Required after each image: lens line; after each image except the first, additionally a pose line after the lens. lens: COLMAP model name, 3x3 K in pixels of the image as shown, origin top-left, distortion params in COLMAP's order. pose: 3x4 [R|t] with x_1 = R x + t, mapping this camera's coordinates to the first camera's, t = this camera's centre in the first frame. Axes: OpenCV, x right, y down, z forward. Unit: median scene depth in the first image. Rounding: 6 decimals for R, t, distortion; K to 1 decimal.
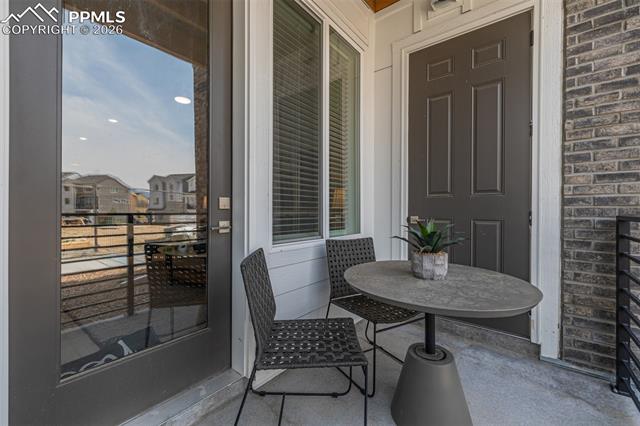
lens RADIAL K [[270.8, 0, 317.5], [0, 270.8, 211.3], [0, 0, 1]] dist [0.002734, 0.000456]
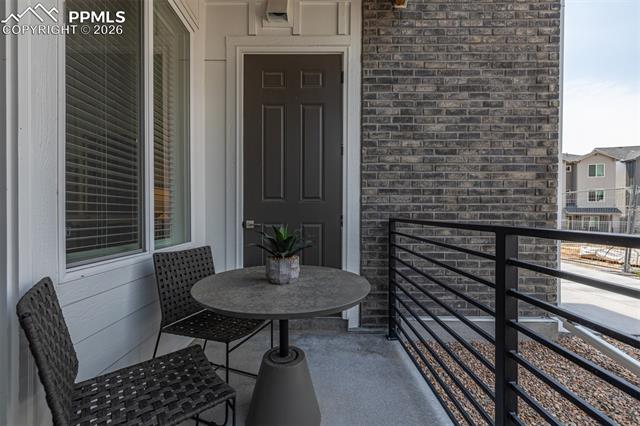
lens RADIAL K [[270.8, 0, 317.5], [0, 270.8, 215.6], [0, 0, 1]] dist [0.002734, 0.000456]
pose [[0.782732, -0.006758, 0.622323, -0.091086], [0.004114, 0.999975, 0.005685, -0.006808], [-0.622346, -0.001889, 0.782740, 0.099911]]
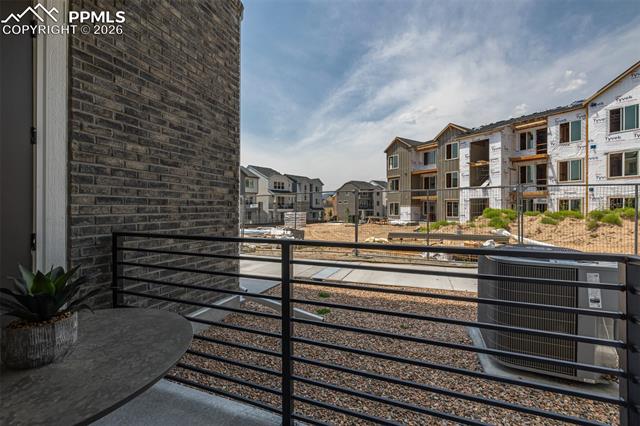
lens RADIAL K [[270.8, 0, 314.7], [0, 270.8, 210.0], [0, 0, 1]] dist [0.002734, 0.000456]
pose [[-0.284332, -0.006527, 0.958704, -0.298587], [0.008112, 0.999925, 0.009214, -0.081608], [-0.958691, 0.010397, -0.284258, 0.447056]]
